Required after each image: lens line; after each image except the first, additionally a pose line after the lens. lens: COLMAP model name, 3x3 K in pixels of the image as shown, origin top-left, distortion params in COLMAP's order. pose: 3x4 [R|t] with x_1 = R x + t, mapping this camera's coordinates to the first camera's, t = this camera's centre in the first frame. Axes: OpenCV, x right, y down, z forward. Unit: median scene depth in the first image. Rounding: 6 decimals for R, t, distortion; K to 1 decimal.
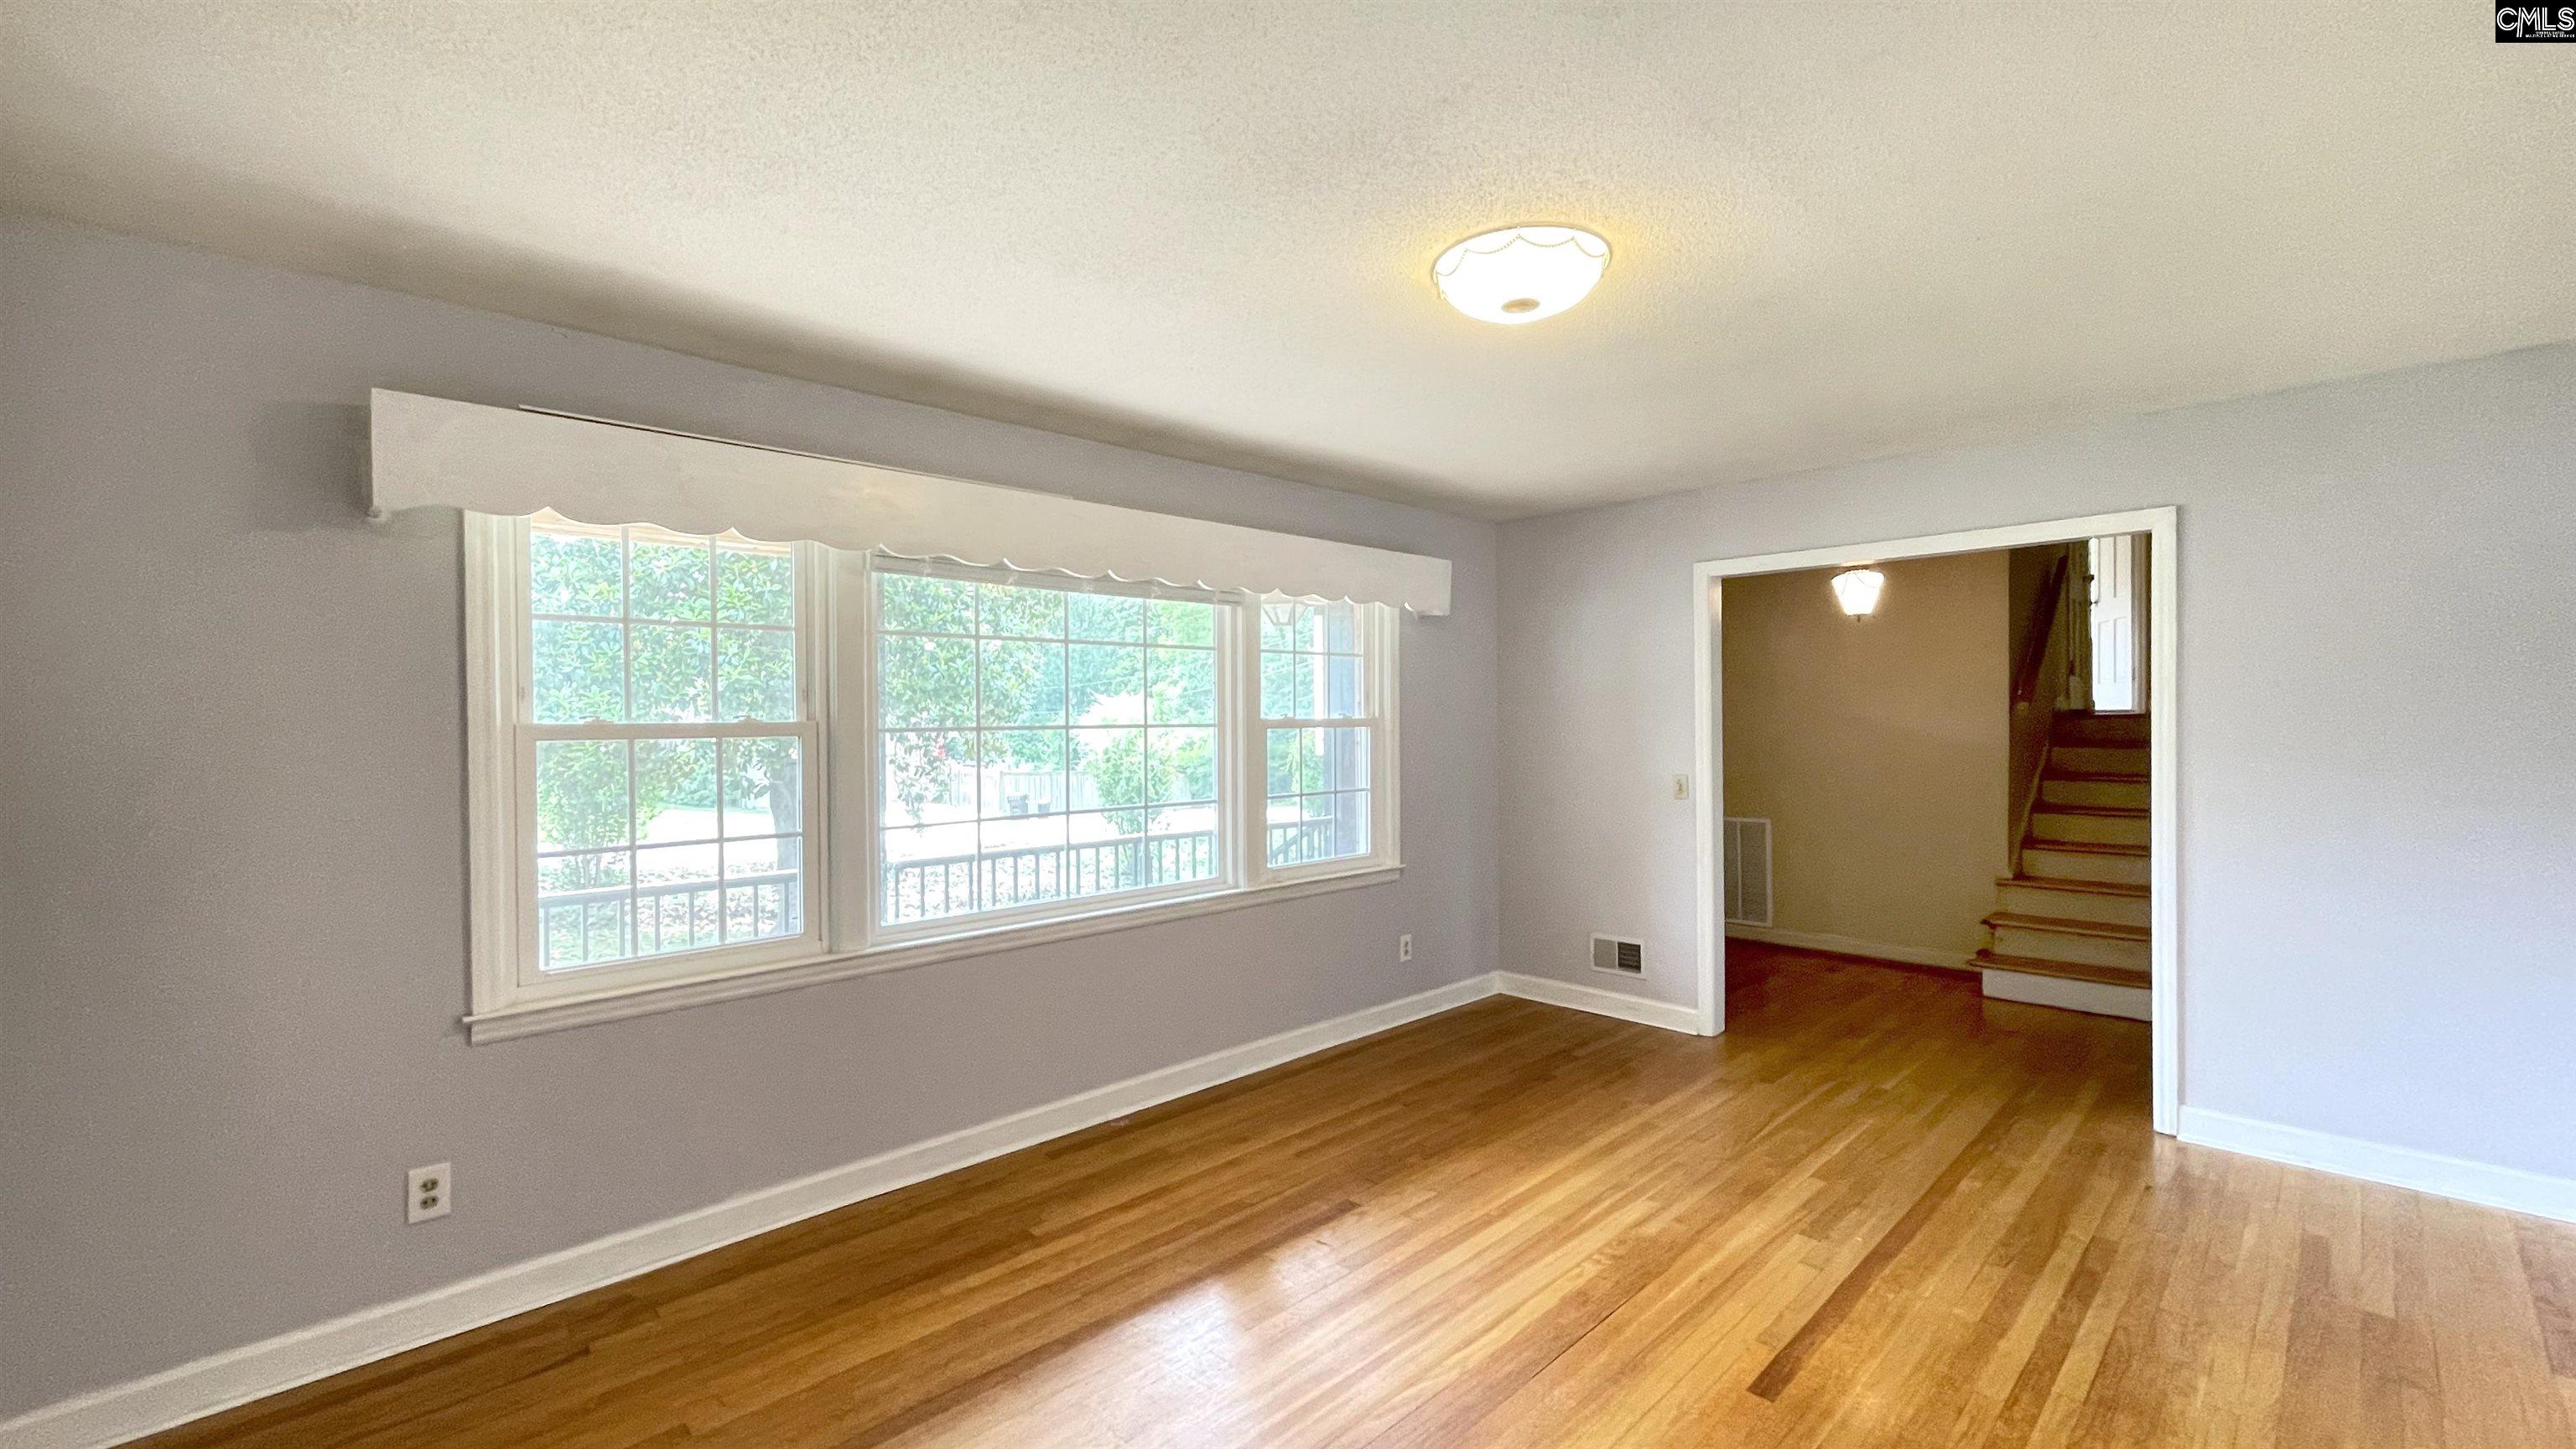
lens RADIAL K [[1050.8, 0, 1288.0], [0, 1050.8, 724.5], [0, 0, 1]] dist [0.001068, 0.000060]
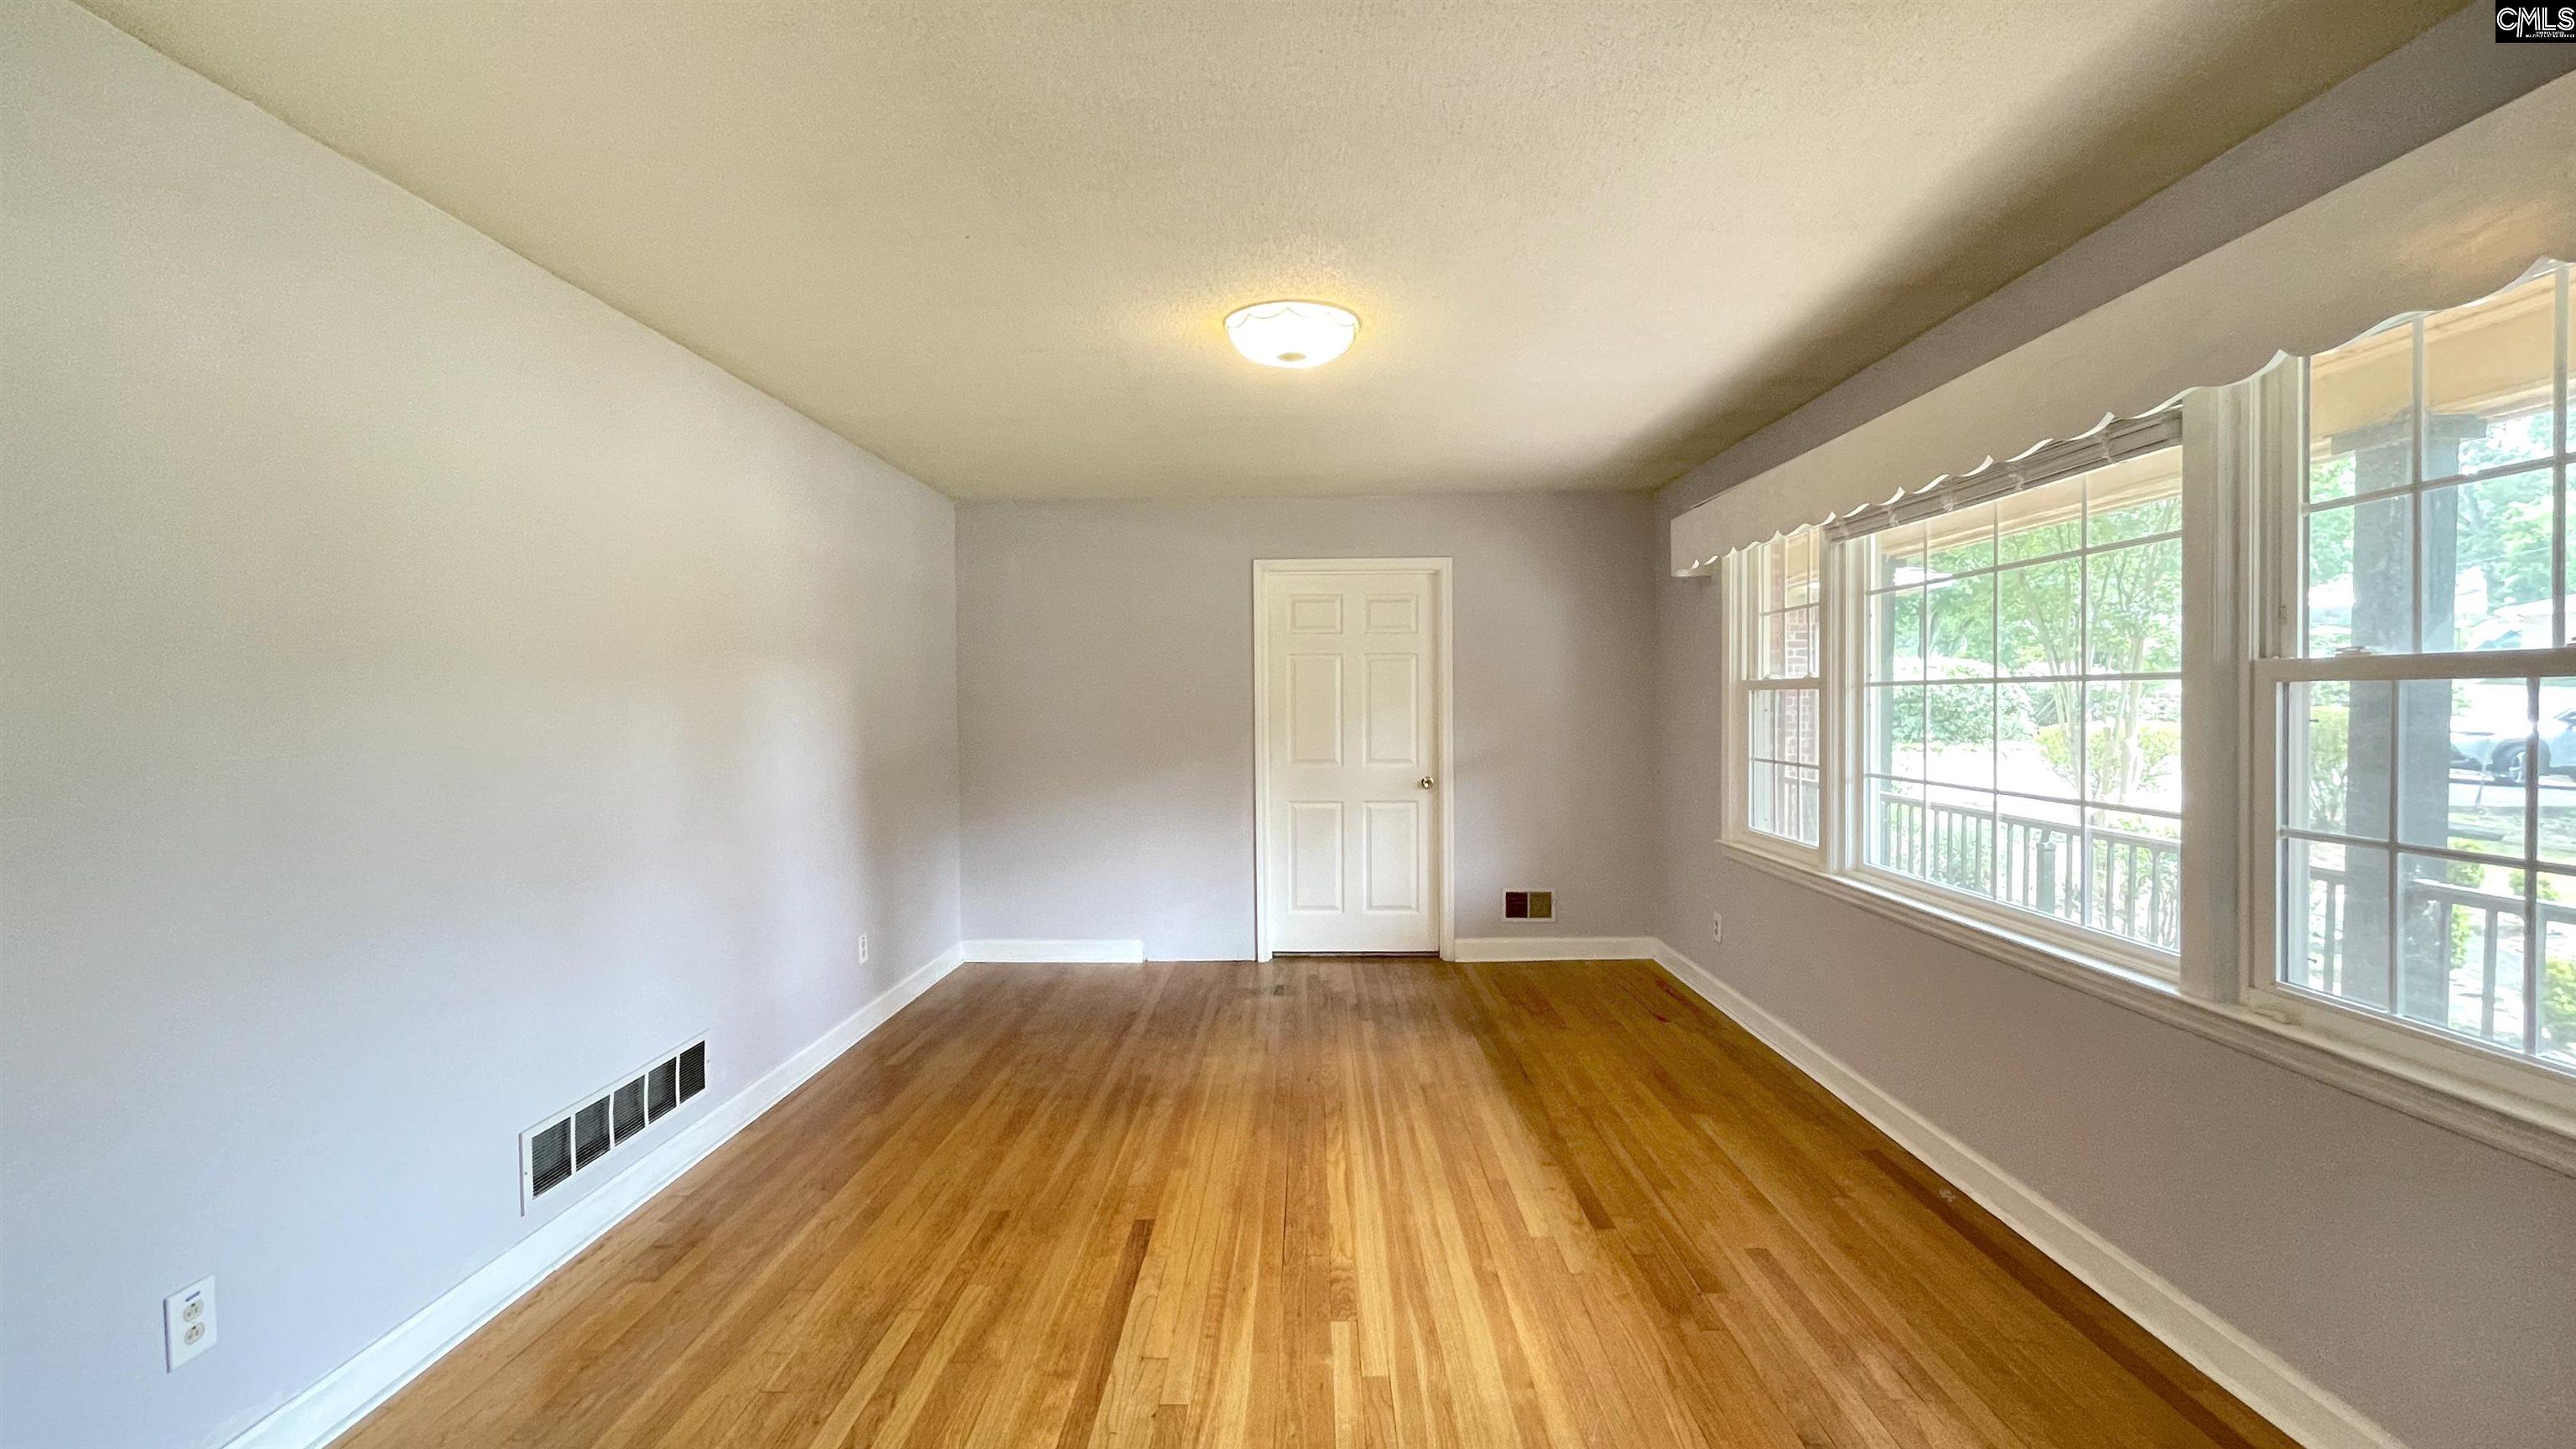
lens RADIAL K [[1109.7, 0, 1291.6], [0, 1109.7, 697.4], [0, 0, 1]] dist [0.001452, 0.000065]
pose [[-0.708845, 0.012749, -0.705249, 0.993434], [0.008574, 0.999919, 0.009458, 0.003752], [0.705312, 0.000657, -0.708896, 1.638240]]
